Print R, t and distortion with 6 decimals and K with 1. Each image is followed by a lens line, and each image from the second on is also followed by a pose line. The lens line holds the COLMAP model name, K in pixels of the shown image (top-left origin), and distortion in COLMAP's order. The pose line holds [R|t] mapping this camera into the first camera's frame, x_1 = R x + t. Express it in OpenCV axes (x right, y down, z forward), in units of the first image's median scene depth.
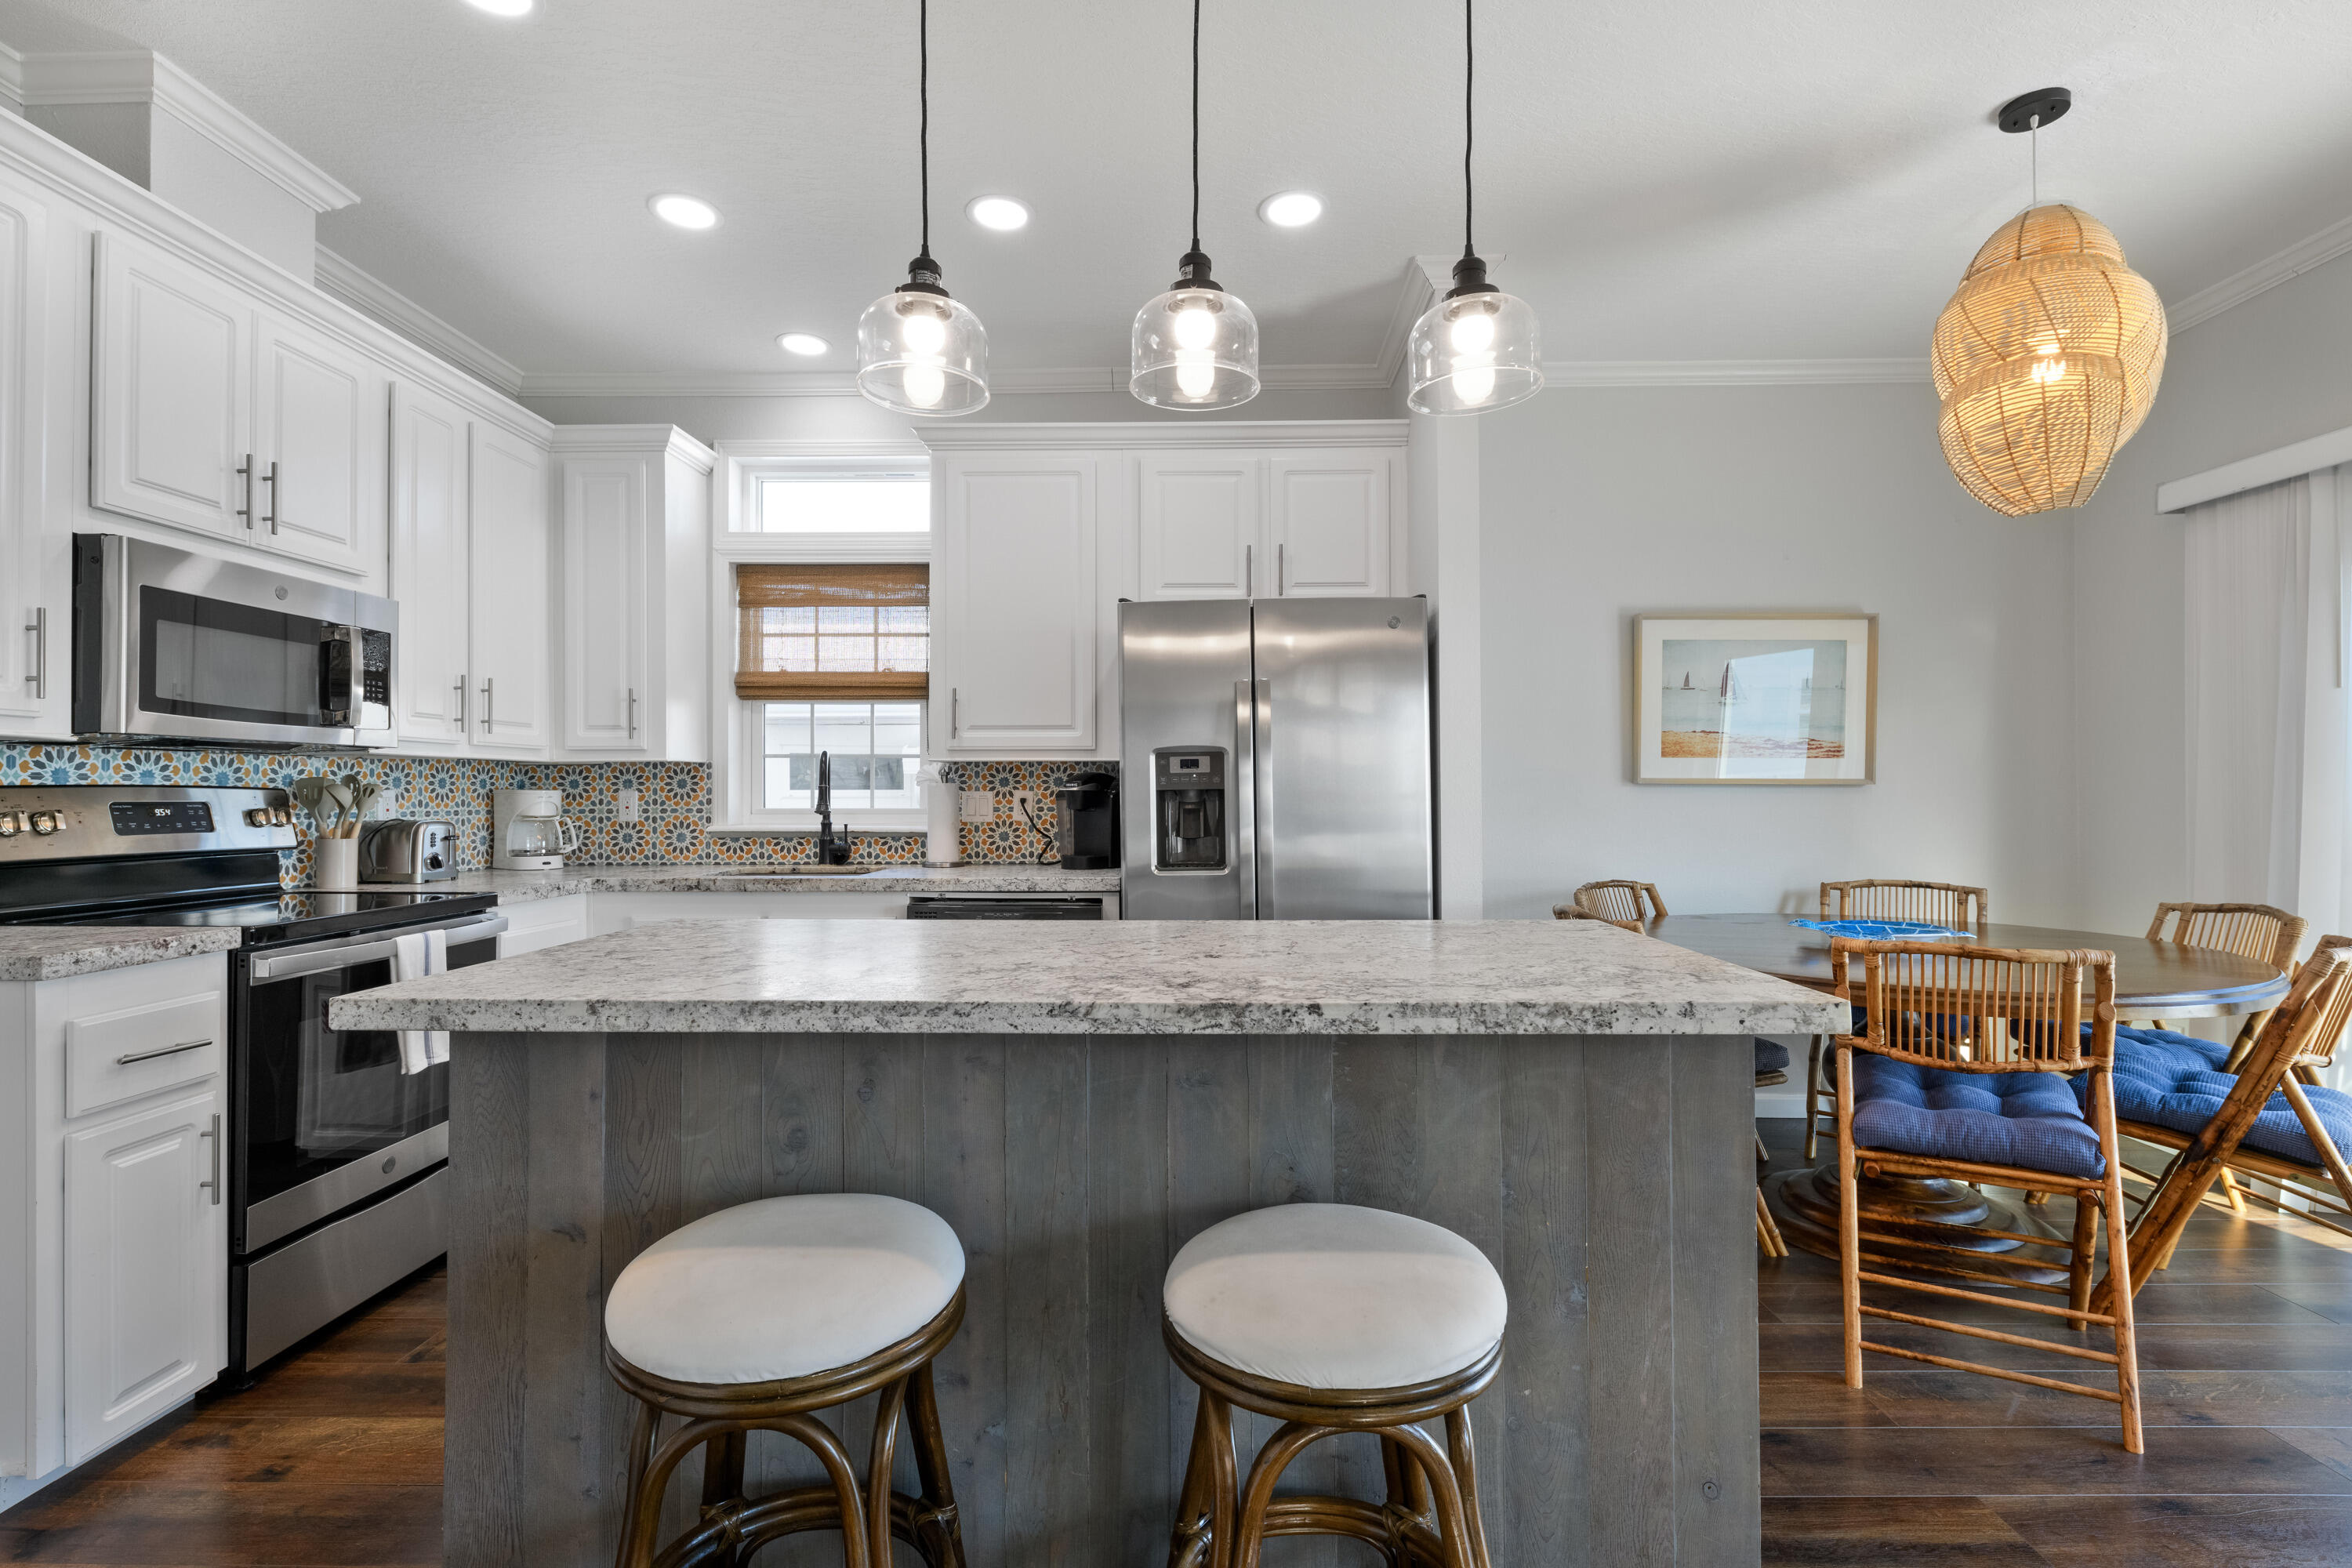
lens RADIAL K [[1088.6, 0, 1175.4], [0, 1088.6, 788.9], [0, 0, 1]] dist [0.009541, 0.000079]
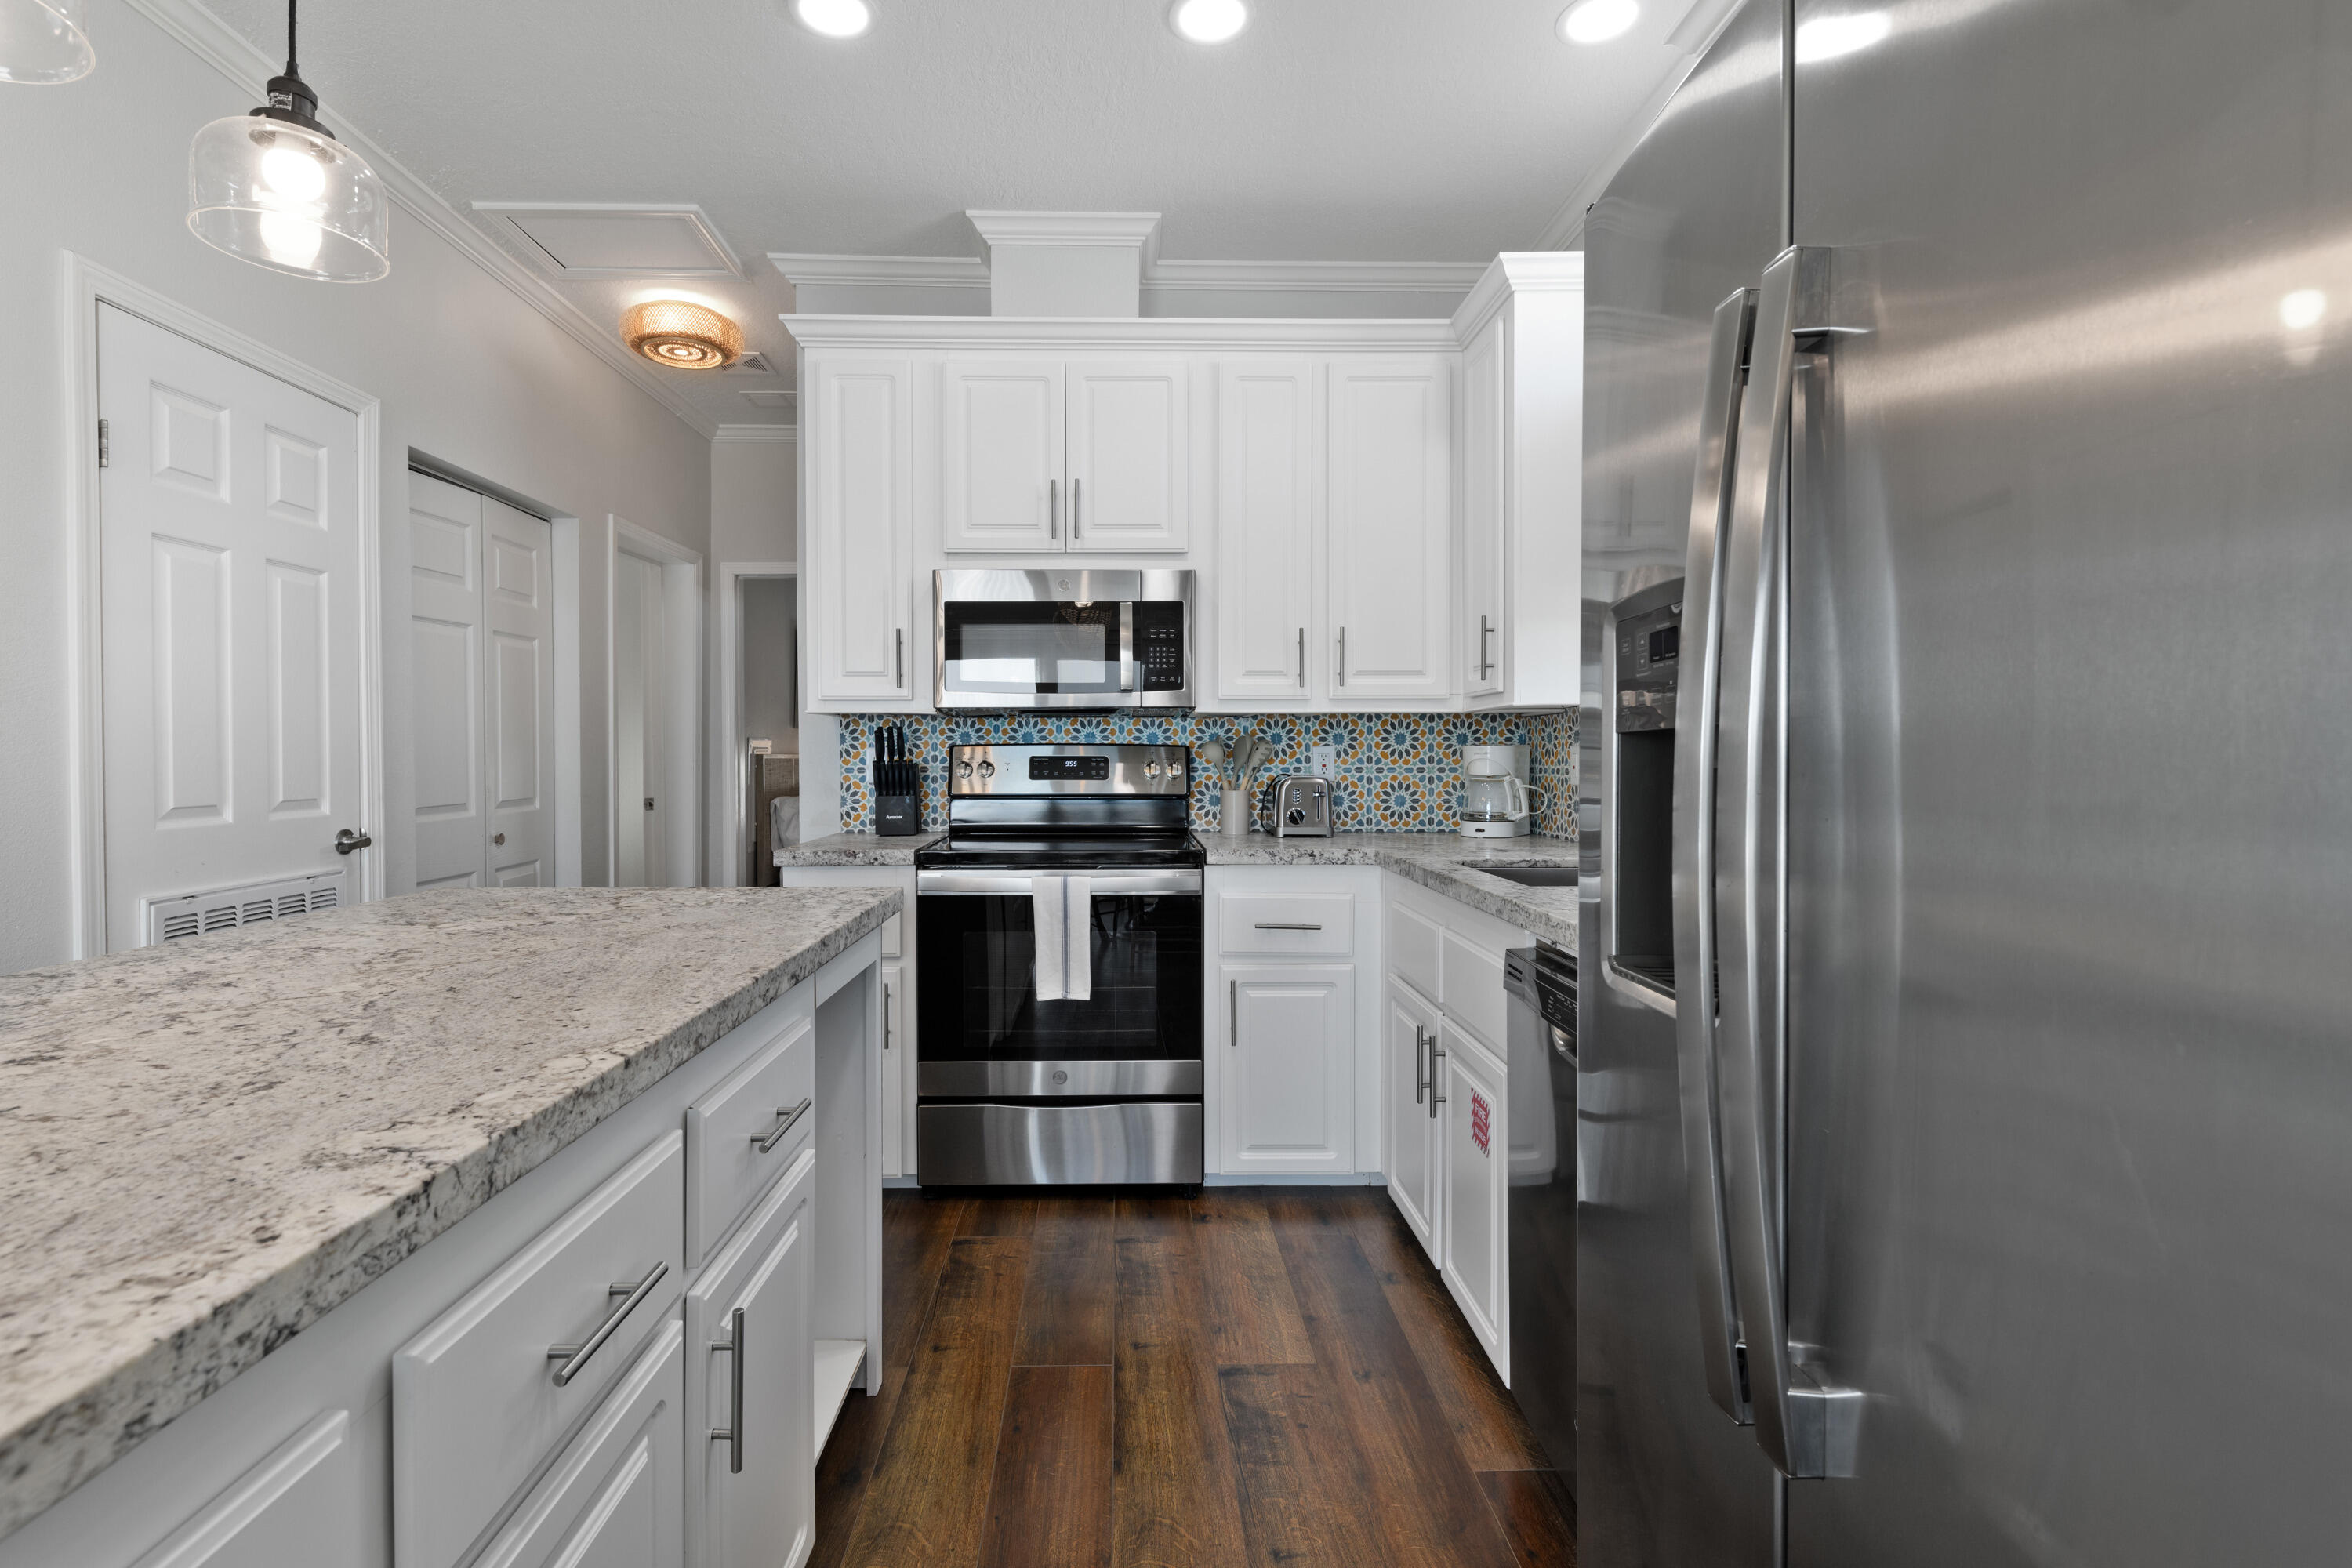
lens RADIAL K [[1088.6, 0, 1168.9], [0, 1088.6, 763.5], [0, 0, 1]] dist [0.009541, 0.000079]
pose [[0.028426, 0.004799, -0.999584, 0.363716], [0.005538, 0.999972, 0.004959, 0.013523], [0.999581, -0.005677, 0.028399, 0.972283]]
